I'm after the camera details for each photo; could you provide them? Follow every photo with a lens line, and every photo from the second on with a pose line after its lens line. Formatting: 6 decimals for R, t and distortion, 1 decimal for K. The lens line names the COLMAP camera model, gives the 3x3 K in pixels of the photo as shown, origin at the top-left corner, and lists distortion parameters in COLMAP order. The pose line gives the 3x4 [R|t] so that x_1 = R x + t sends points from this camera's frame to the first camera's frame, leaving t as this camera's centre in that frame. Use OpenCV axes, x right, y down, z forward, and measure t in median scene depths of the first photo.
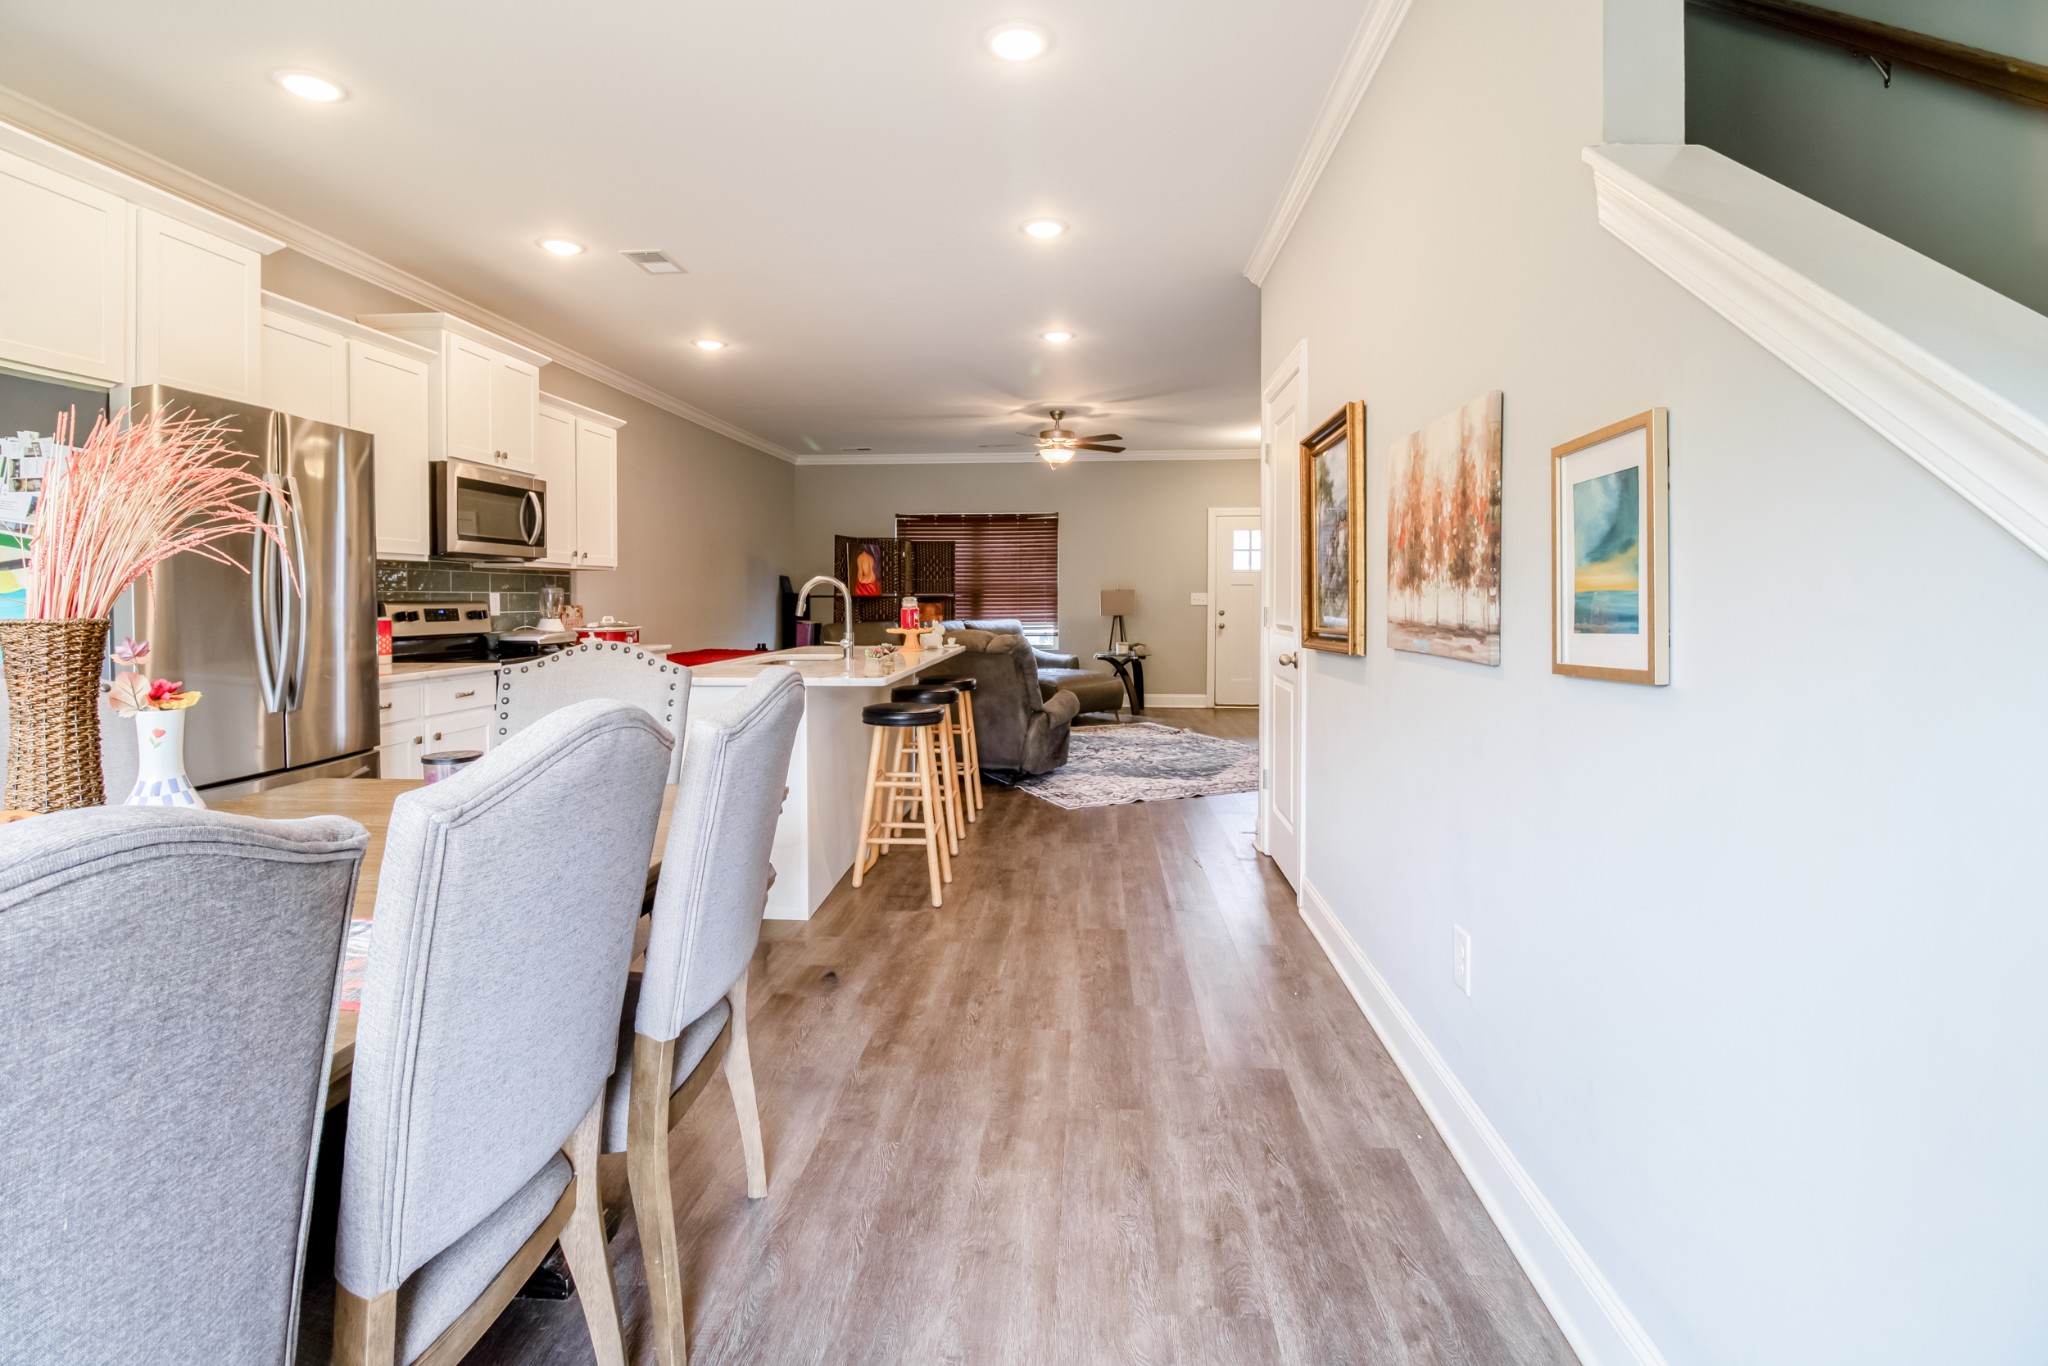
lens RADIAL K [[993.1, 0, 1017.9], [0, 993.1, 610.2], [0, 0, 1]] dist [-0.002173, -0.007015]
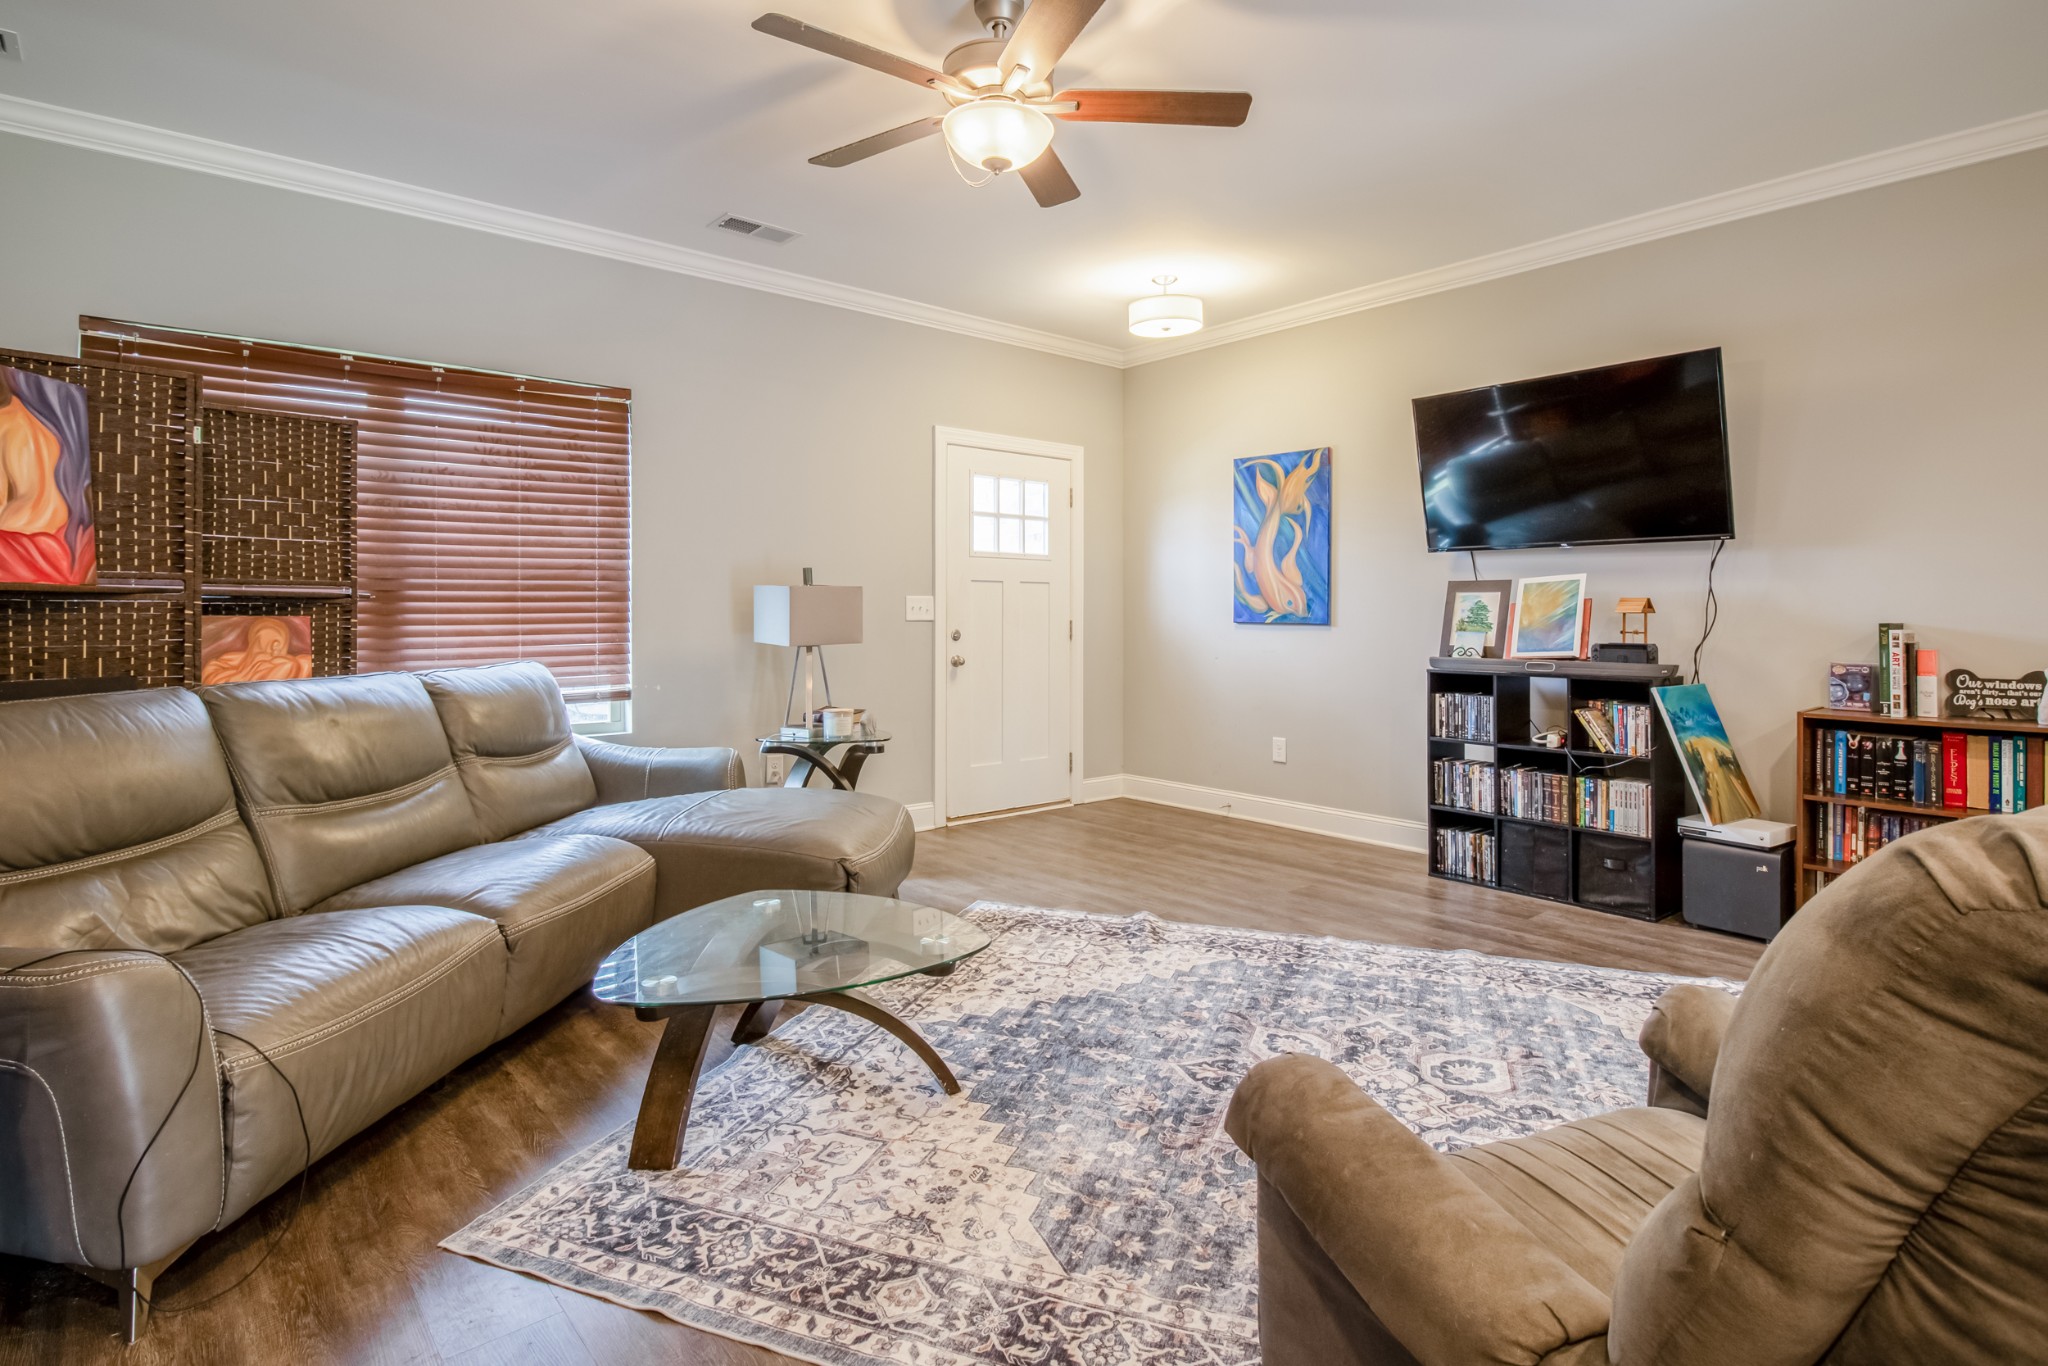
lens RADIAL K [[1052.7, 0, 1037.7], [0, 1052.7, 602.6], [0, 0, 1]] dist [-0.001673, -0.001615]
pose [[0.691389, 0.007954, 0.722439, -0.317635], [0.010202, 0.999732, -0.020771, -0.004869], [-0.722411, 0.021731, 0.691123, 1.233575]]
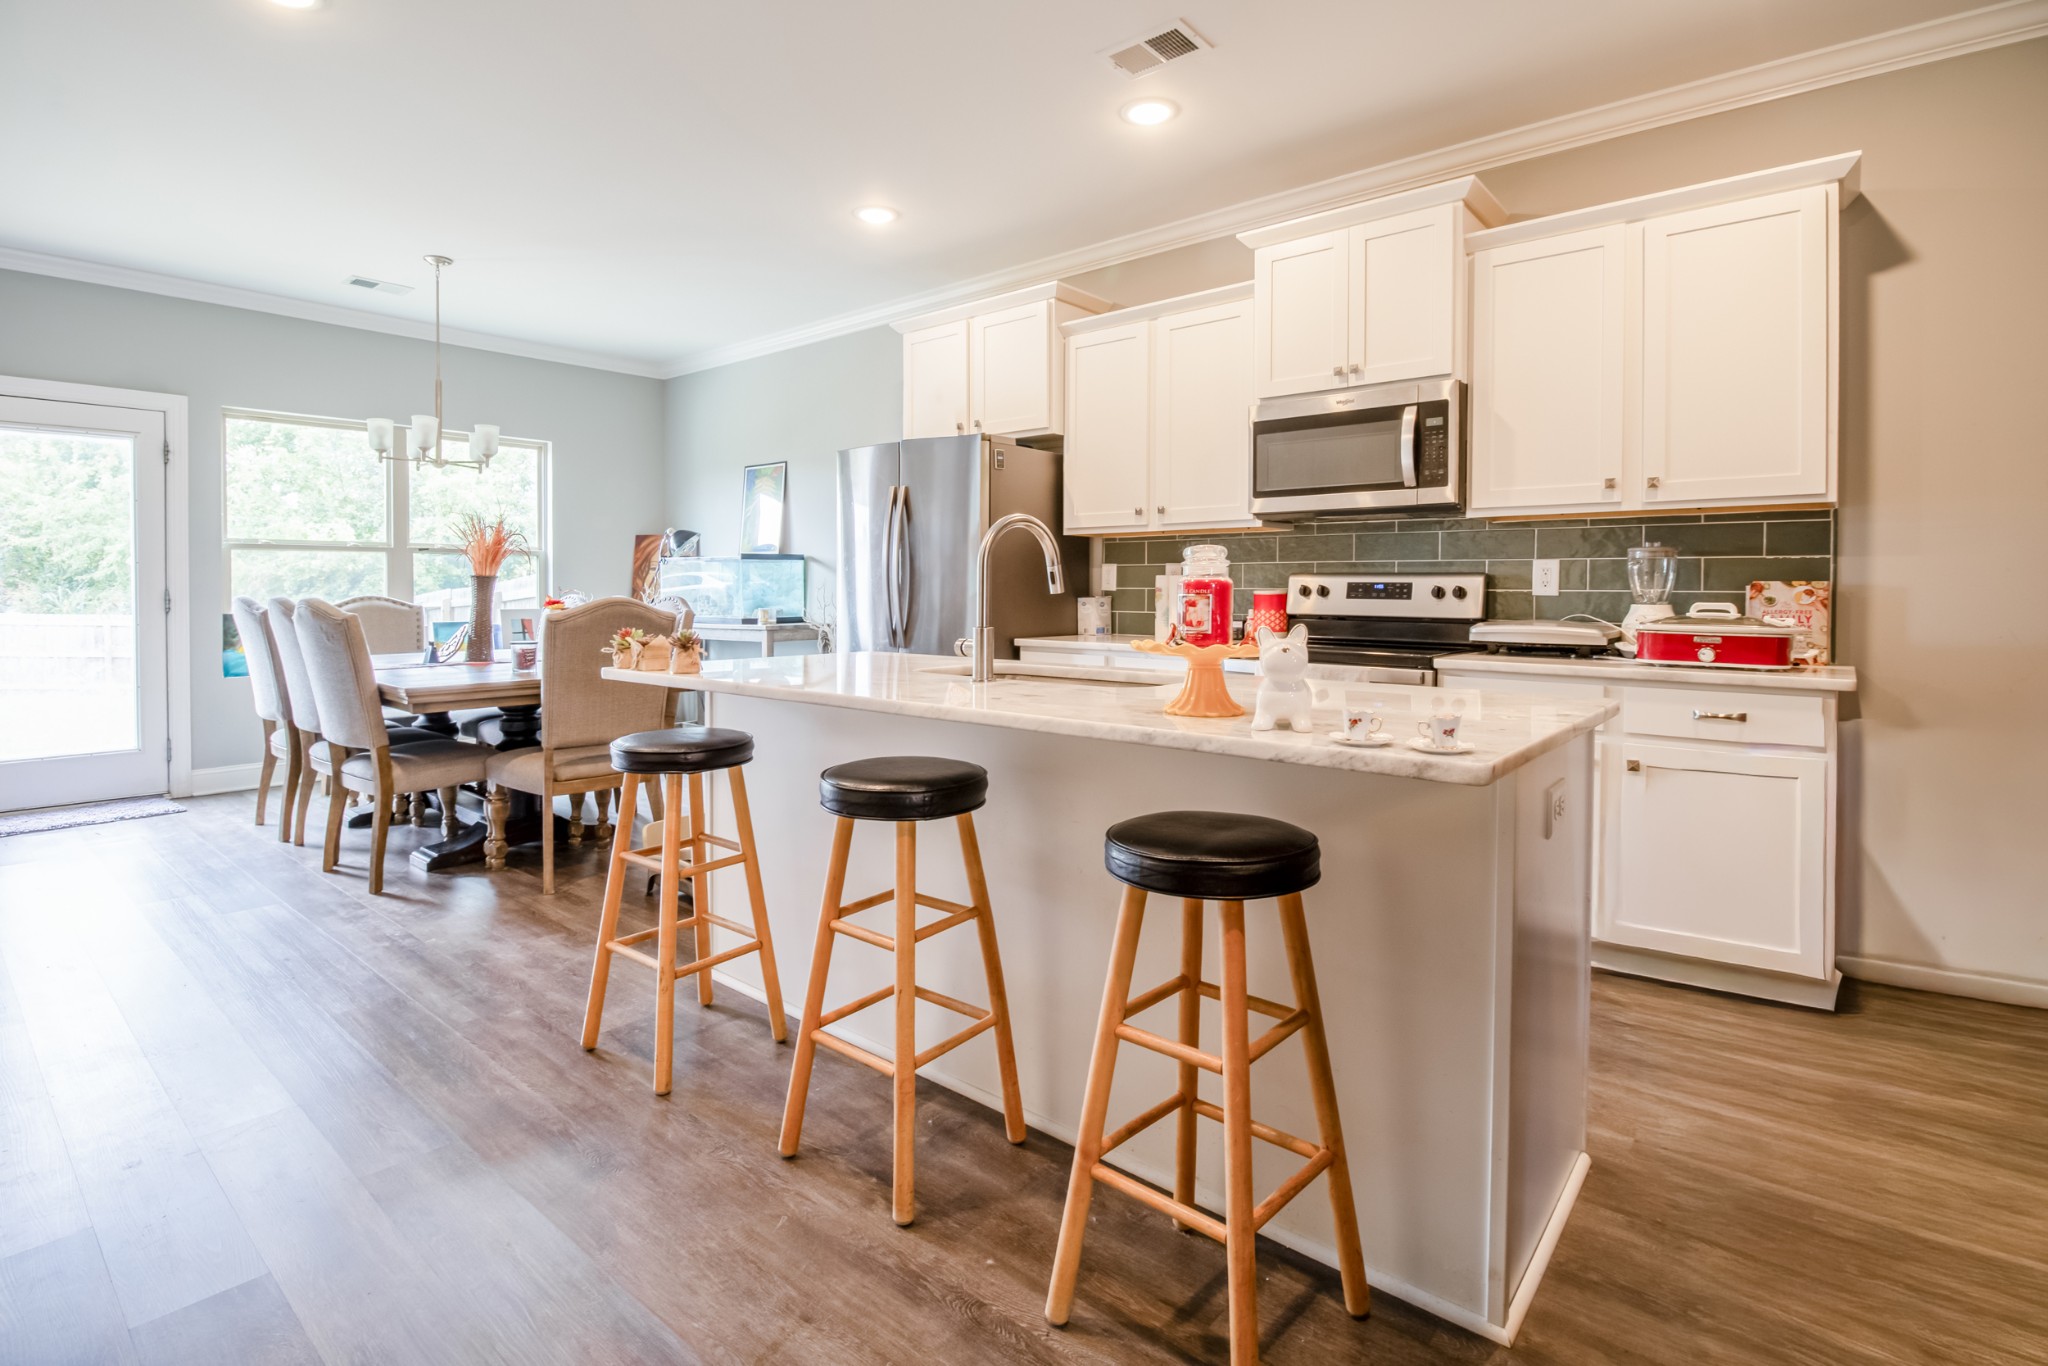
lens RADIAL K [[993.1, 0, 1018.7], [0, 993.1, 598.3], [0, 0, 1]] dist [-0.002173, -0.007015]
pose [[-0.589582, 0.011061, -0.807633, 0.198921], [-0.012108, 0.999673, 0.022529, -0.003290], [0.807618, 0.023062, -0.589255, 1.201835]]
